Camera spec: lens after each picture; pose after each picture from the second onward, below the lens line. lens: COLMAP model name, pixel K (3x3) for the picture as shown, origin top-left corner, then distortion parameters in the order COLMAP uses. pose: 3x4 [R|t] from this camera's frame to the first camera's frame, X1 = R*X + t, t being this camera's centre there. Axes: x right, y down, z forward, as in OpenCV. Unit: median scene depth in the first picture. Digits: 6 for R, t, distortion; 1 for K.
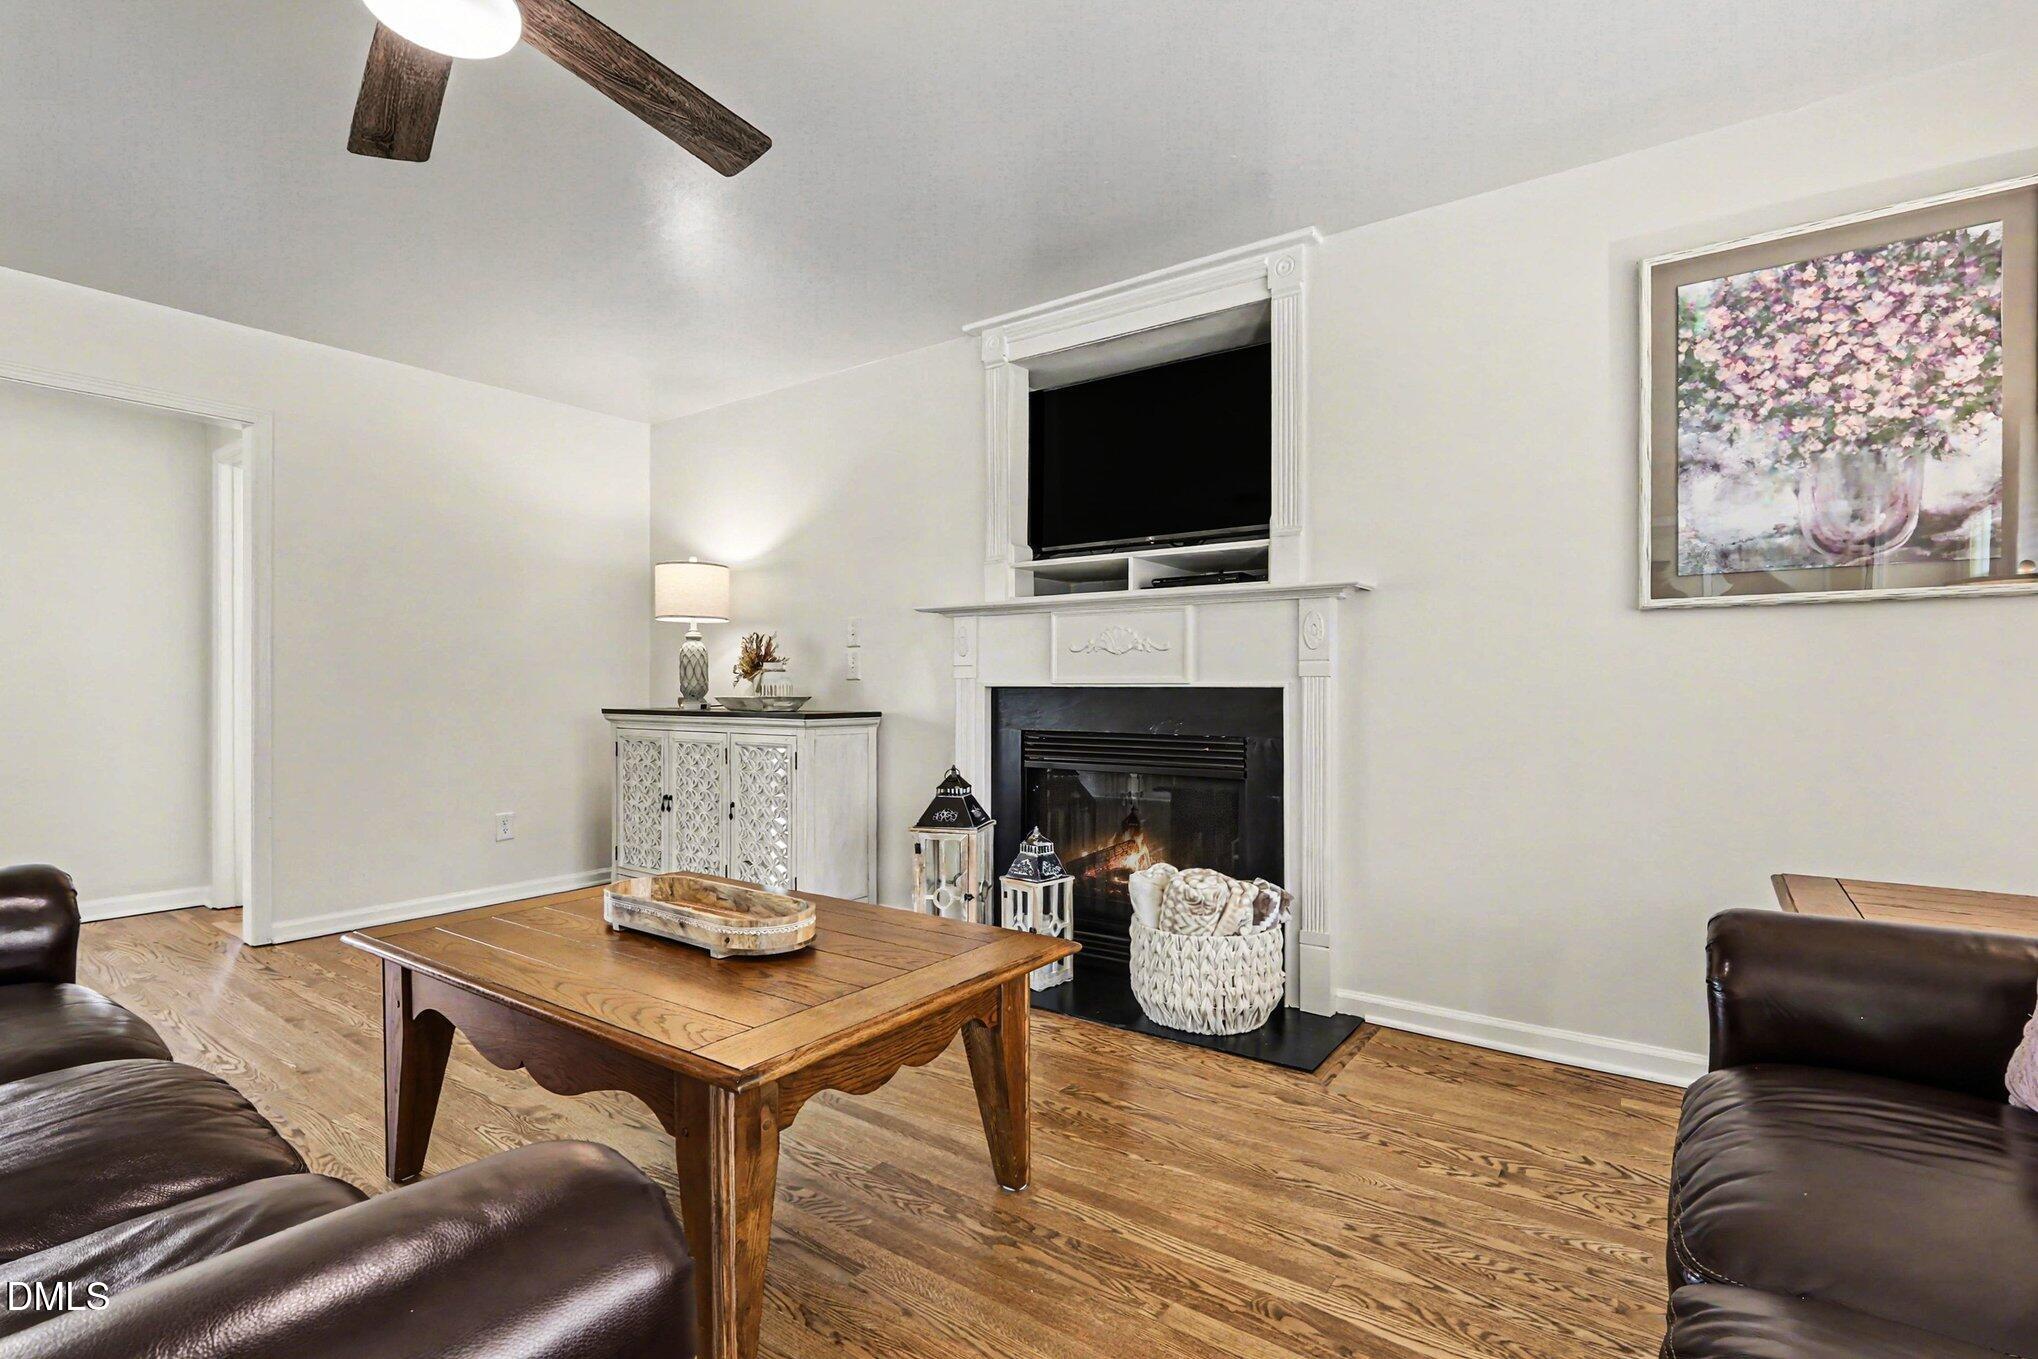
lens RADIAL K [[940.4, 0, 1023.6], [0, 940.4, 690.3], [0, 0, 1]] dist [-0.000747, -0.000143]
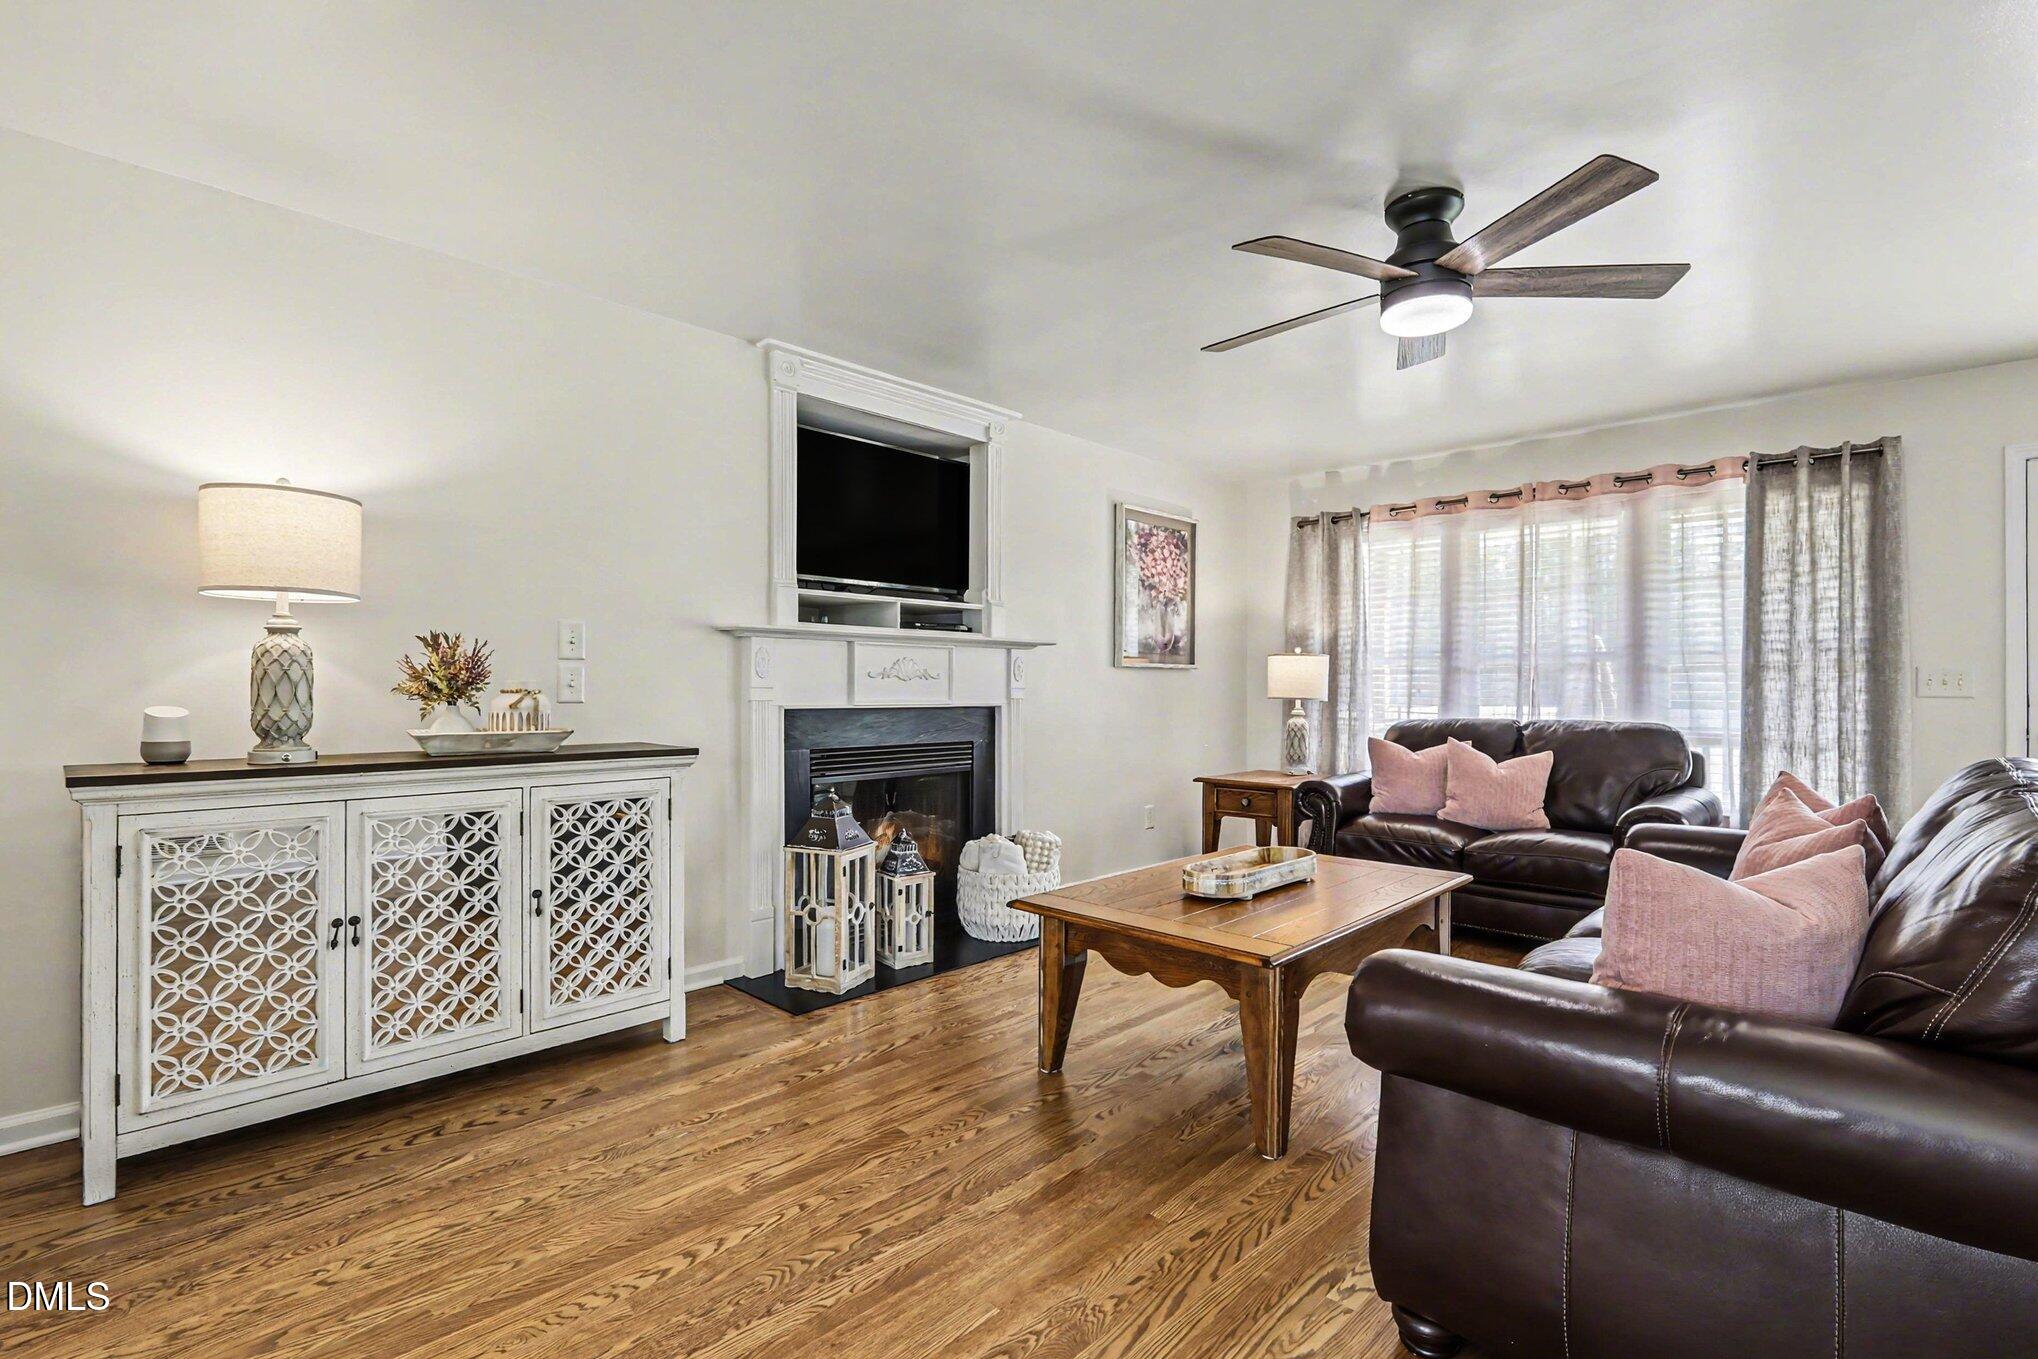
lens RADIAL K [[940.4, 0, 1023.6], [0, 940.4, 690.3], [0, 0, 1]] dist [-0.000747, -0.000143]
pose [[0.150680, -0.001543, 0.988581, -1.140703], [0.001855, 0.999997, 0.001278, -0.028418], [-0.988581, 0.001641, 0.150683, 0.694849]]
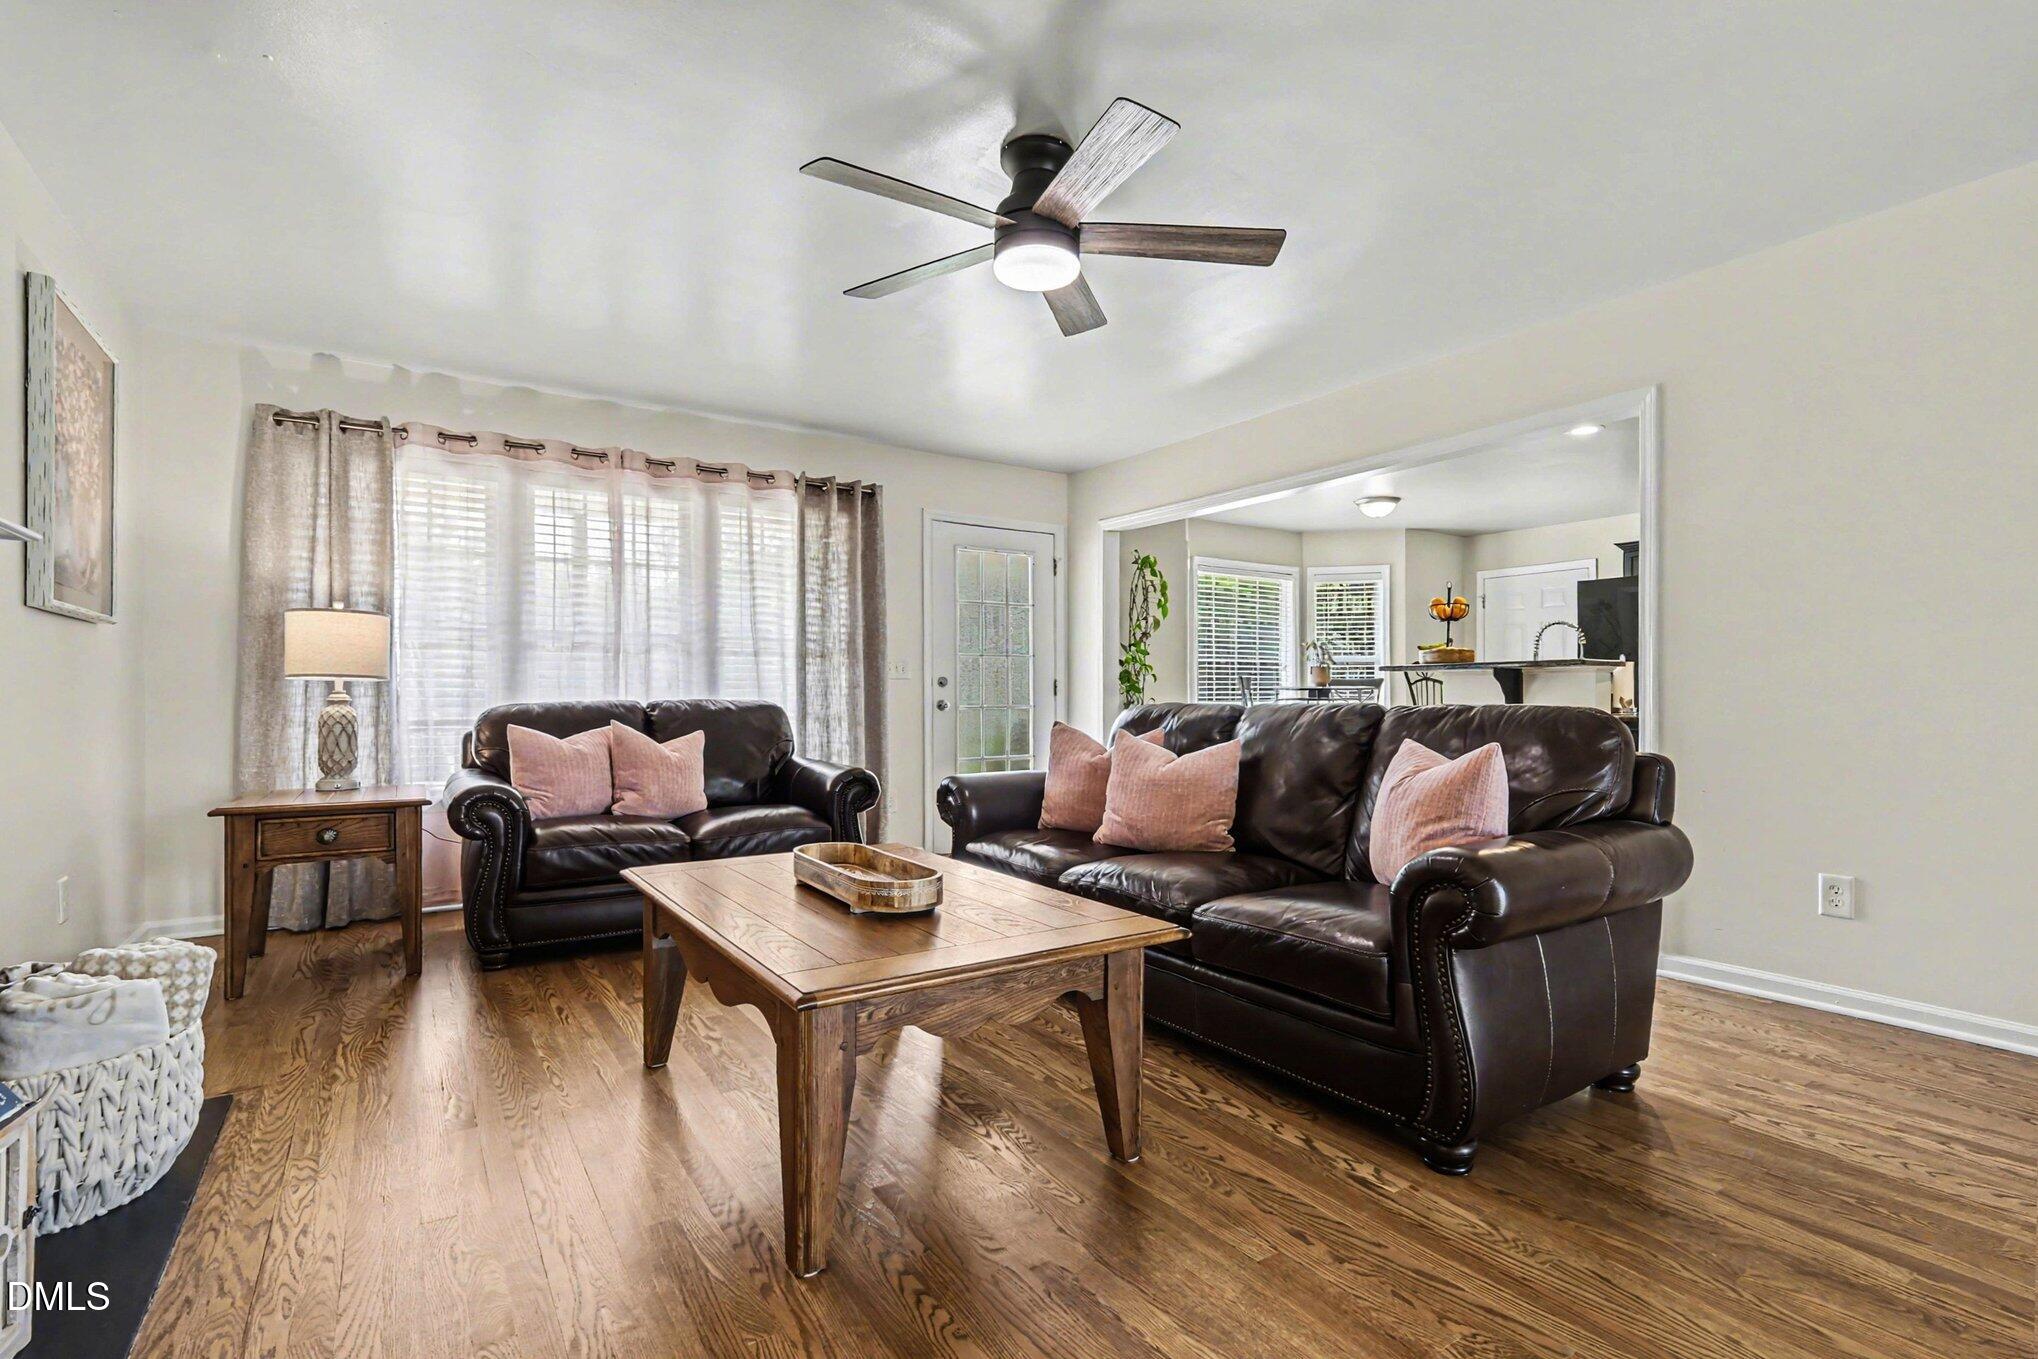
lens RADIAL K [[940.4, 0, 1023.6], [0, 940.4, 690.3], [0, 0, 1]] dist [-0.000747, -0.000143]
pose [[-0.931631, 0.008419, 0.363307, -0.576342], [0.006958, 0.999962, -0.005330, 0.017597], [-0.363338, -0.002438, -0.931654, 1.224210]]
